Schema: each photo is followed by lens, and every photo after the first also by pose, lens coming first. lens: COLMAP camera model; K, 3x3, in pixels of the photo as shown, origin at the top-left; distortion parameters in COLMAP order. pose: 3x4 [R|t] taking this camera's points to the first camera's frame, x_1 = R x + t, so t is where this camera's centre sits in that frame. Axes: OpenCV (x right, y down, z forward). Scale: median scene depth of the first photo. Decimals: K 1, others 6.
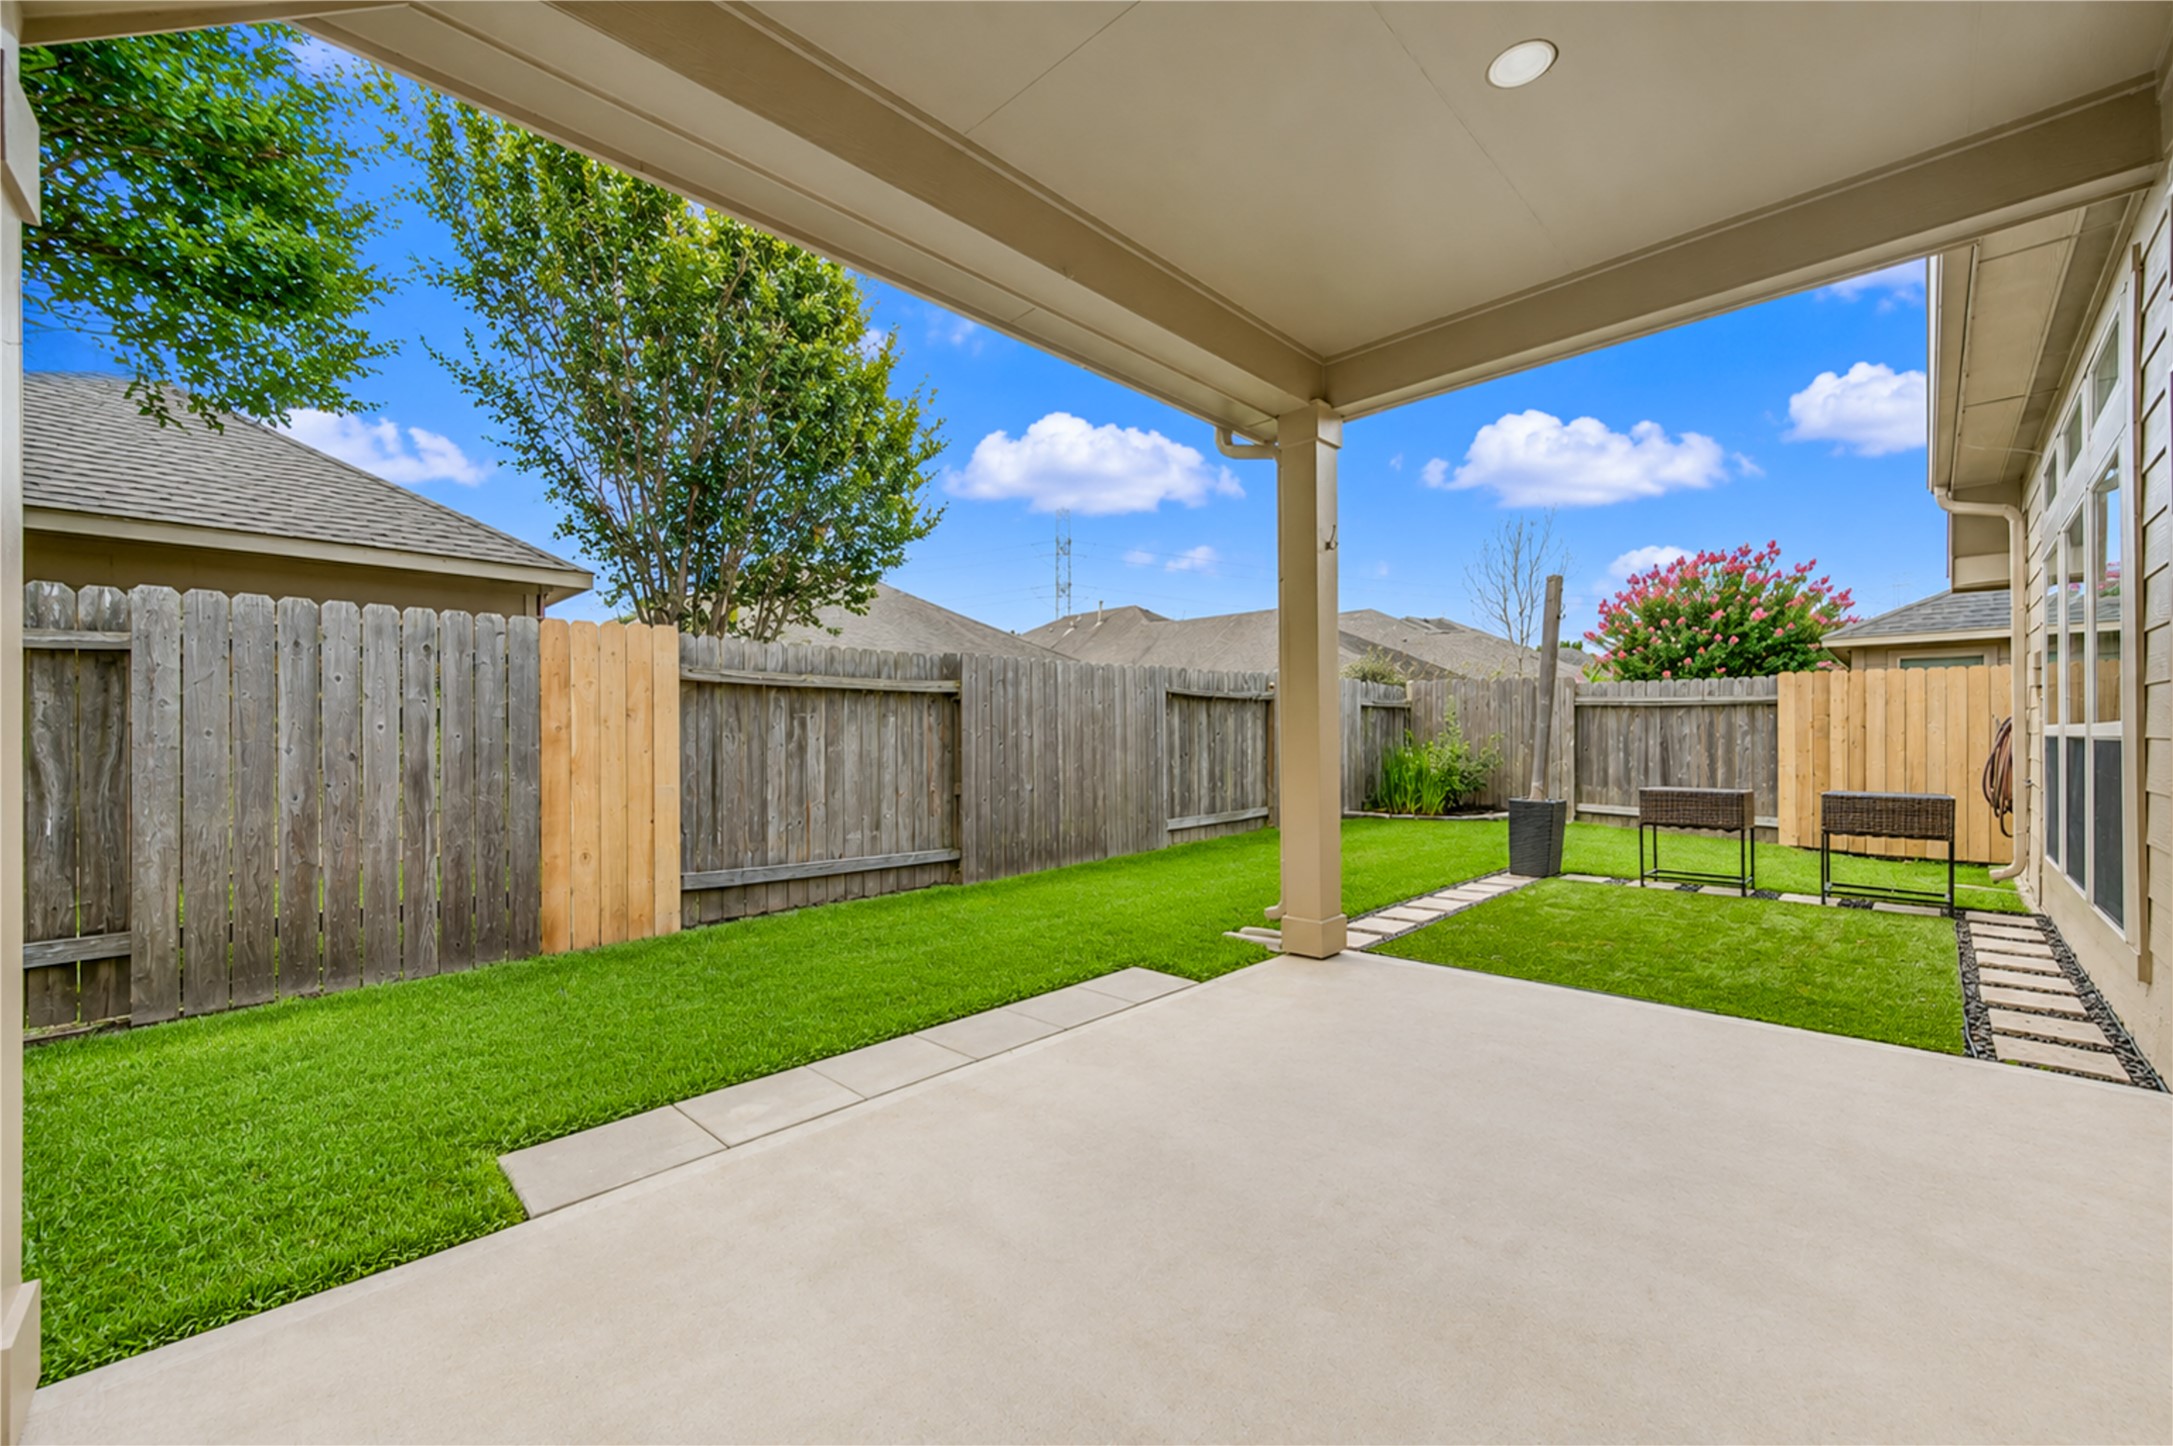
lens RADIAL K [[859.4, 0, 1074.6], [0, 859.4, 729.3], [0, 0, 1]] dist [-0.000751, -0.000910]
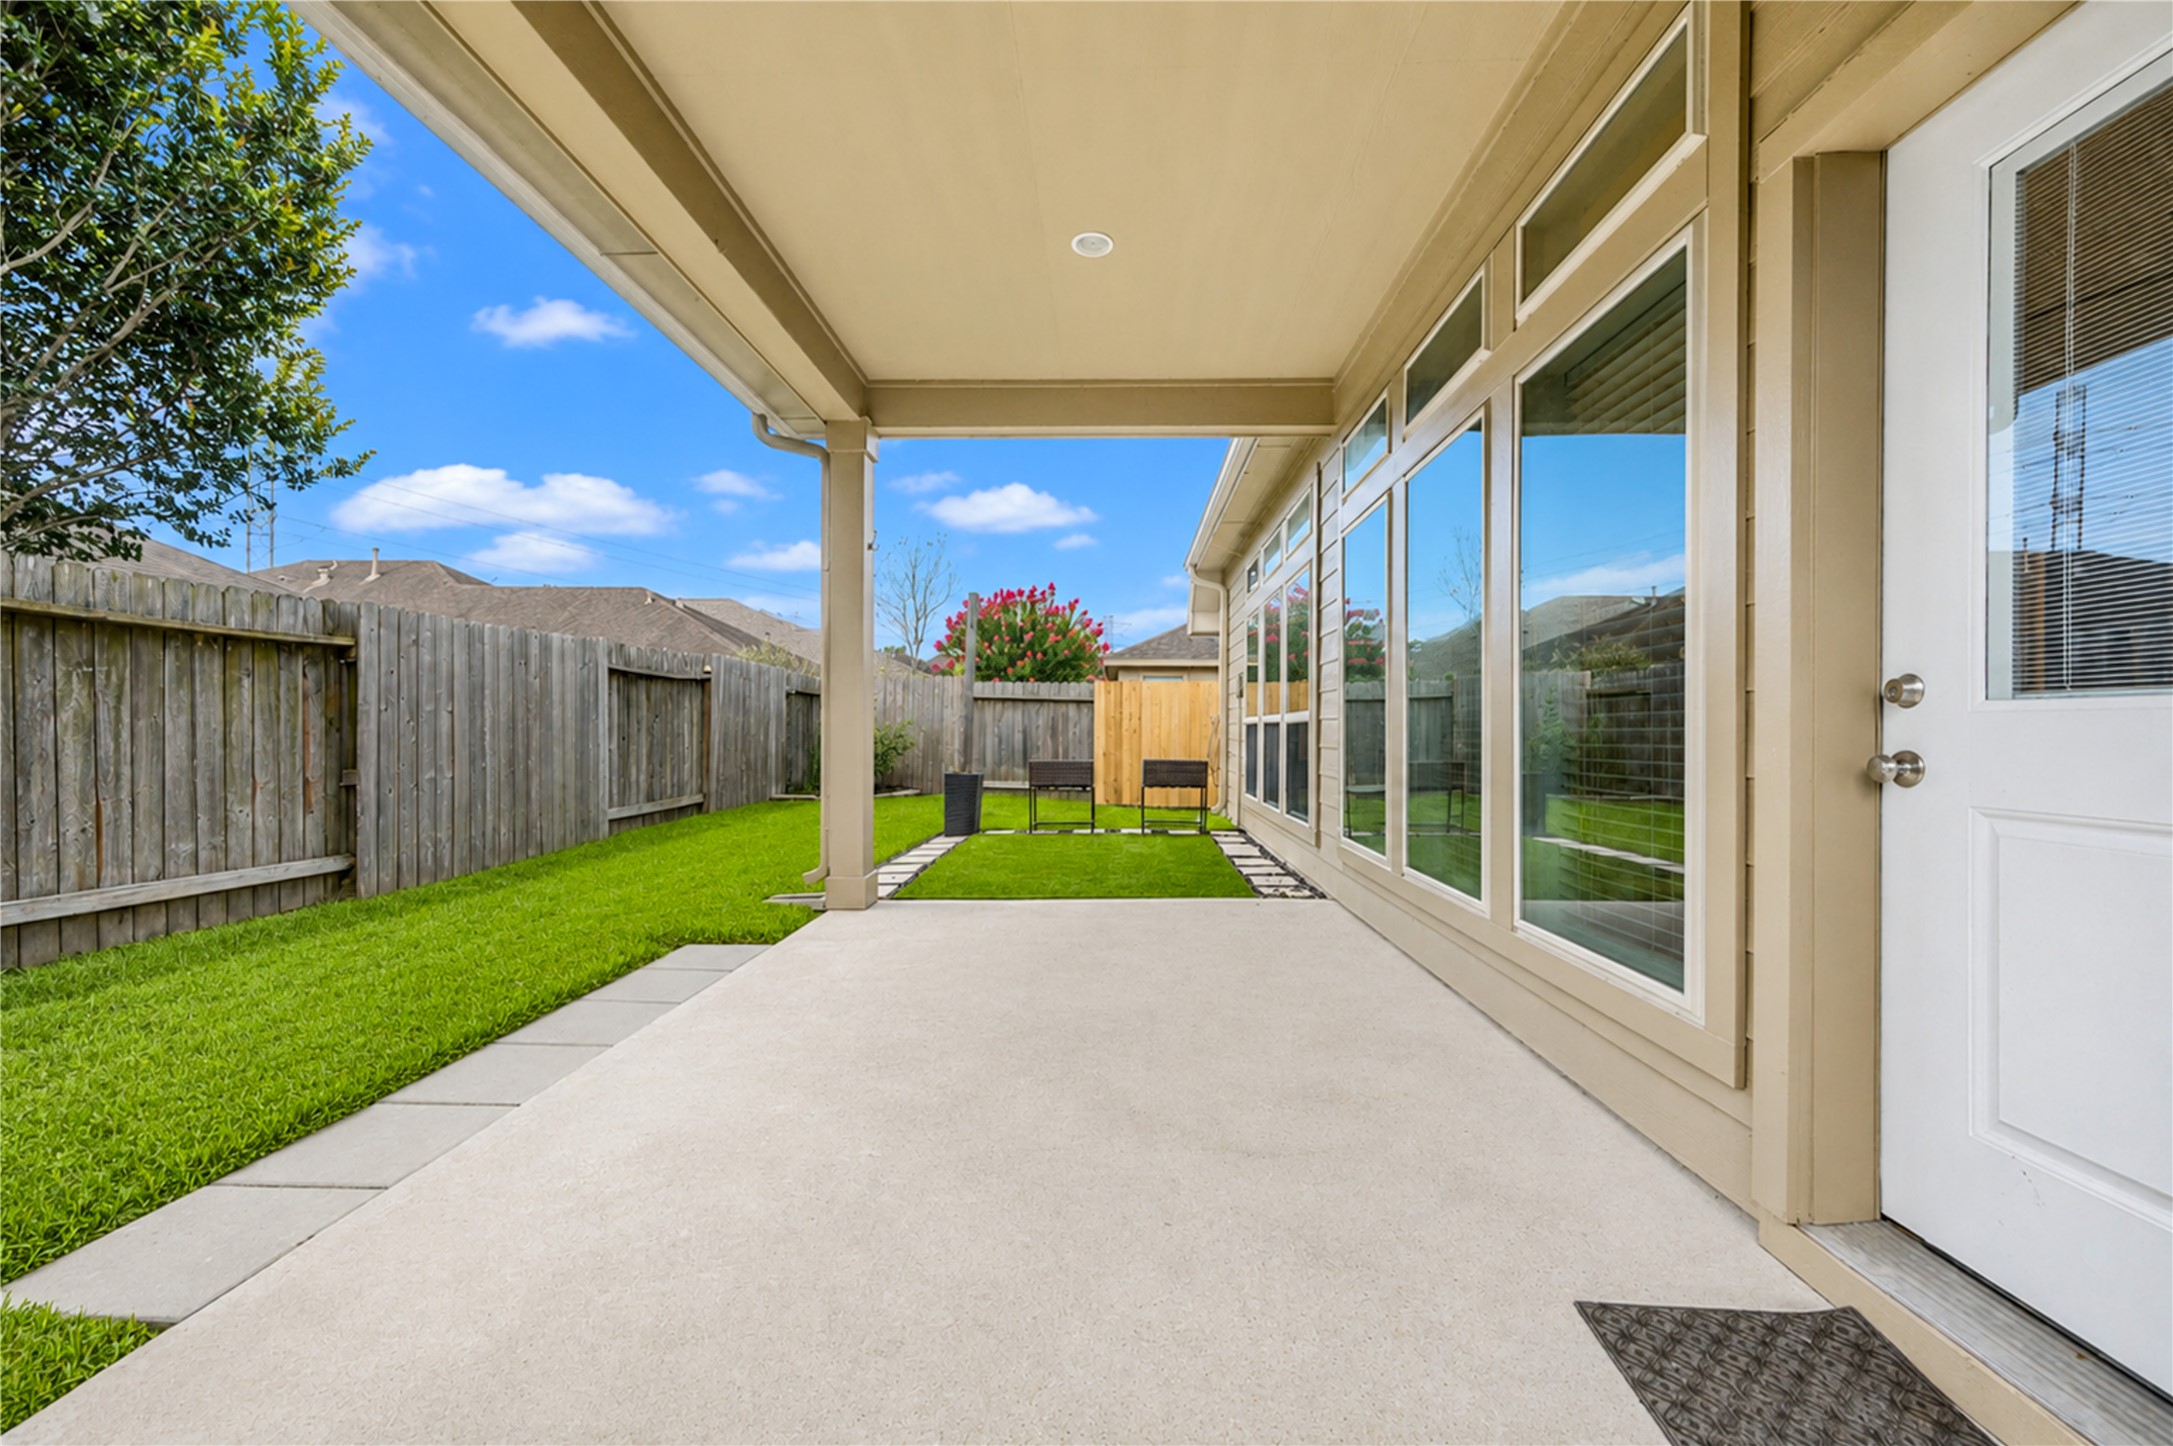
lens RADIAL K [[859.4, 0, 1098.4], [0, 859.4, 732.3], [0, 0, 1]] dist [-0.000751, -0.000910]
pose [[0.713773, 0.006684, 0.700345, -0.196114], [-0.013915, 0.999892, 0.004639, 0.015634], [-0.700239, -0.013057, 0.713789, -0.018714]]
